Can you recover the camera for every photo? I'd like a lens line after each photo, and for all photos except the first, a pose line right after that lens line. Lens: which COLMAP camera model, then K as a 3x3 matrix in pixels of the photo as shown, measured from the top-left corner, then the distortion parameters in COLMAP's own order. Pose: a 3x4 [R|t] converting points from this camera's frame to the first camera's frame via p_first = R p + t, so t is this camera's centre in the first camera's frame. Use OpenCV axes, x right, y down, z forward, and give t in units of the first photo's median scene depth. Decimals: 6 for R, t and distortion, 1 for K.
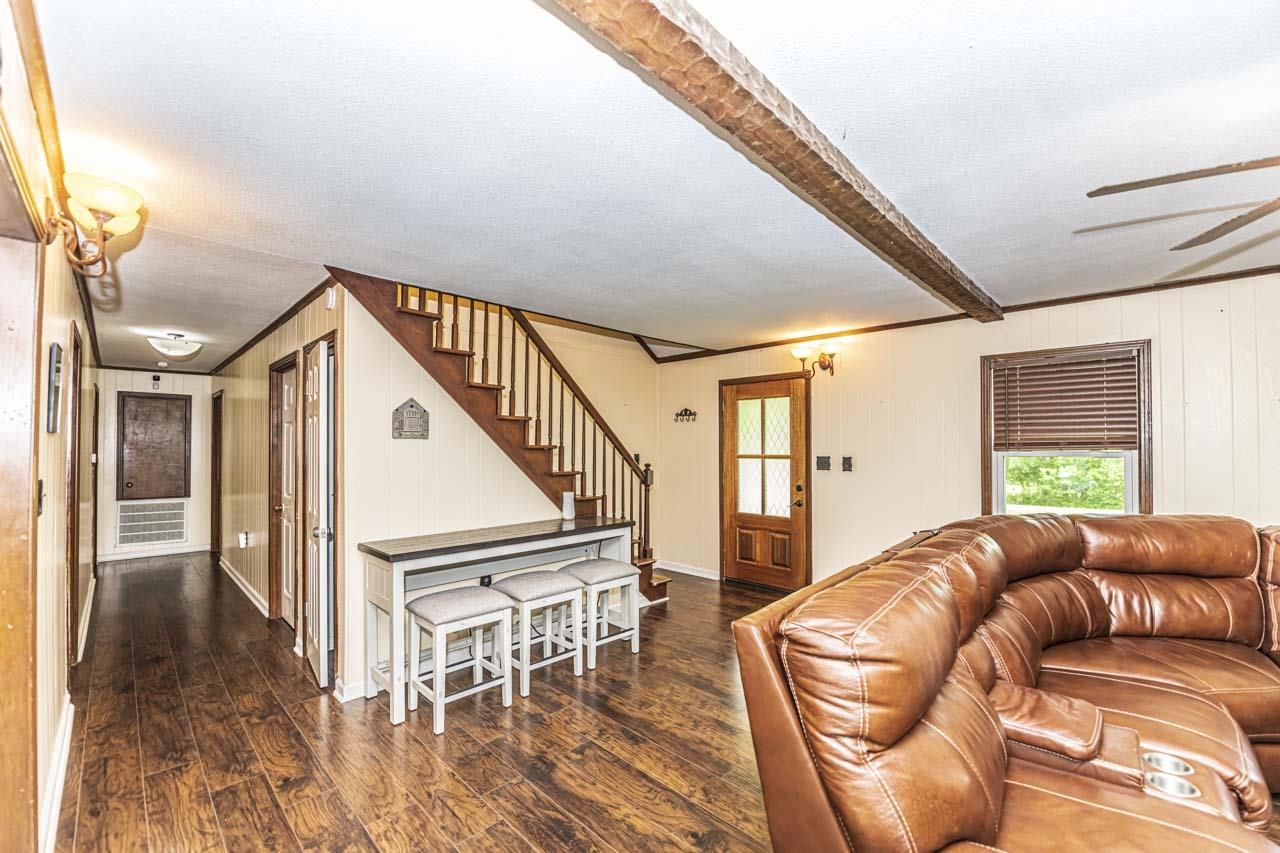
lens RADIAL K [[532.5, 0, 641.3], [0, 532.5, 446.5], [0, 0, 1]] dist [-0.006870, -0.001788]
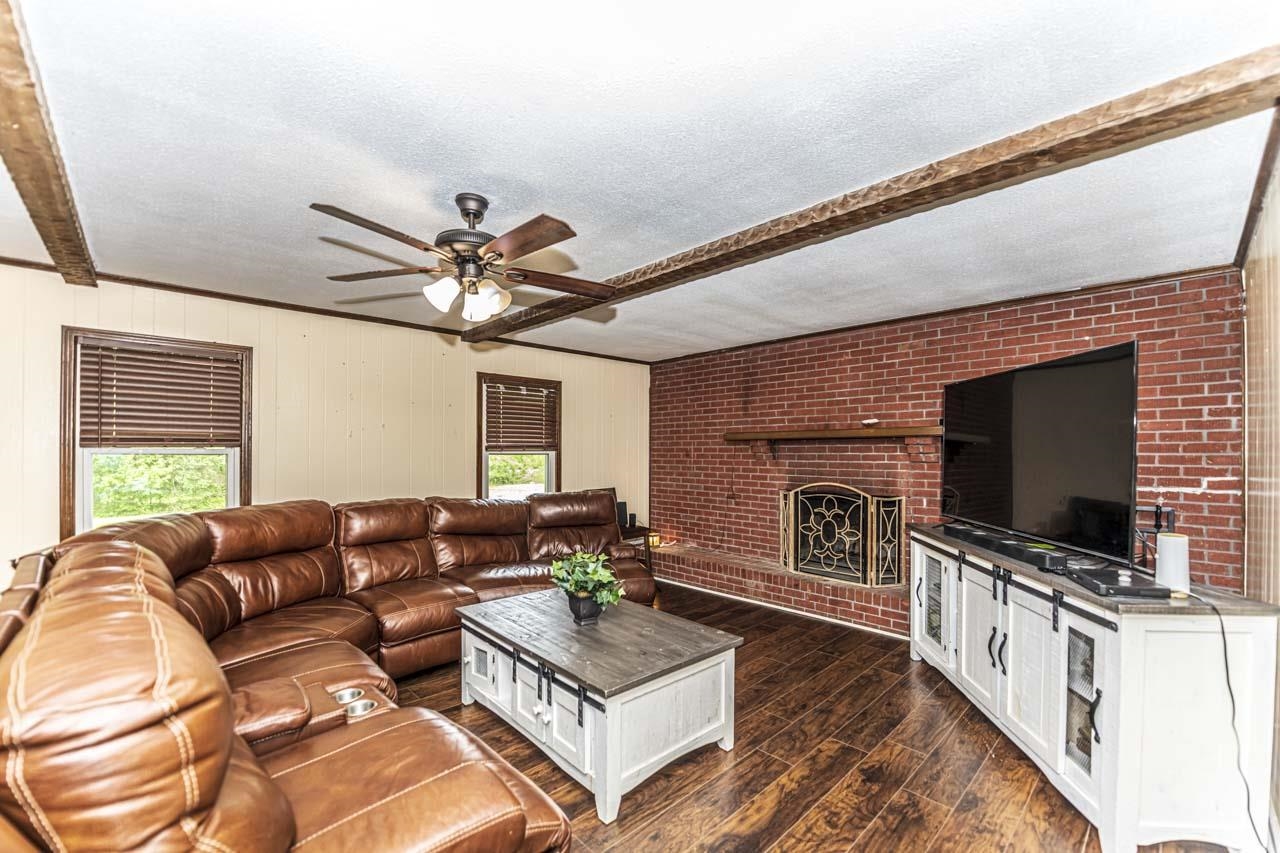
lens RADIAL K [[532.5, 0, 644.6], [0, 532.5, 454.7], [0, 0, 1]] dist [-0.006870, -0.001788]
pose [[0.050439, -0.000386, 0.998727, -0.087182], [-0.005390, 0.999985, 0.000659, 0.014580], [-0.998713, -0.005416, 0.050436, 0.104109]]
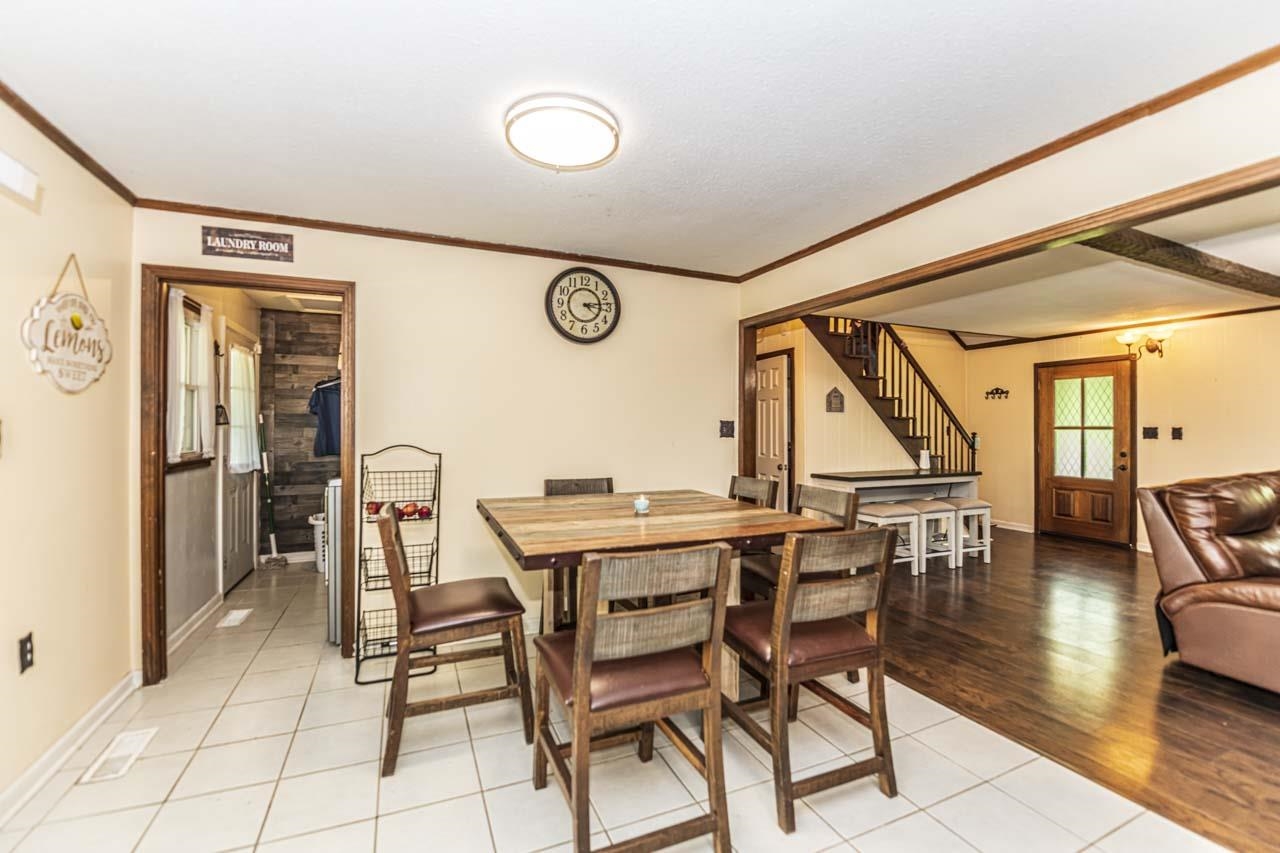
lens RADIAL K [[532.5, 0, 641.4], [0, 532.5, 426.6], [0, 0, 1]] dist [-0.006870, -0.001788]
pose [[0.921915, 0.003867, -0.387372, -0.281485], [-0.003993, 0.999992, 0.000481, 0.025892], [0.387371, 0.001103, 0.921923, -0.590253]]
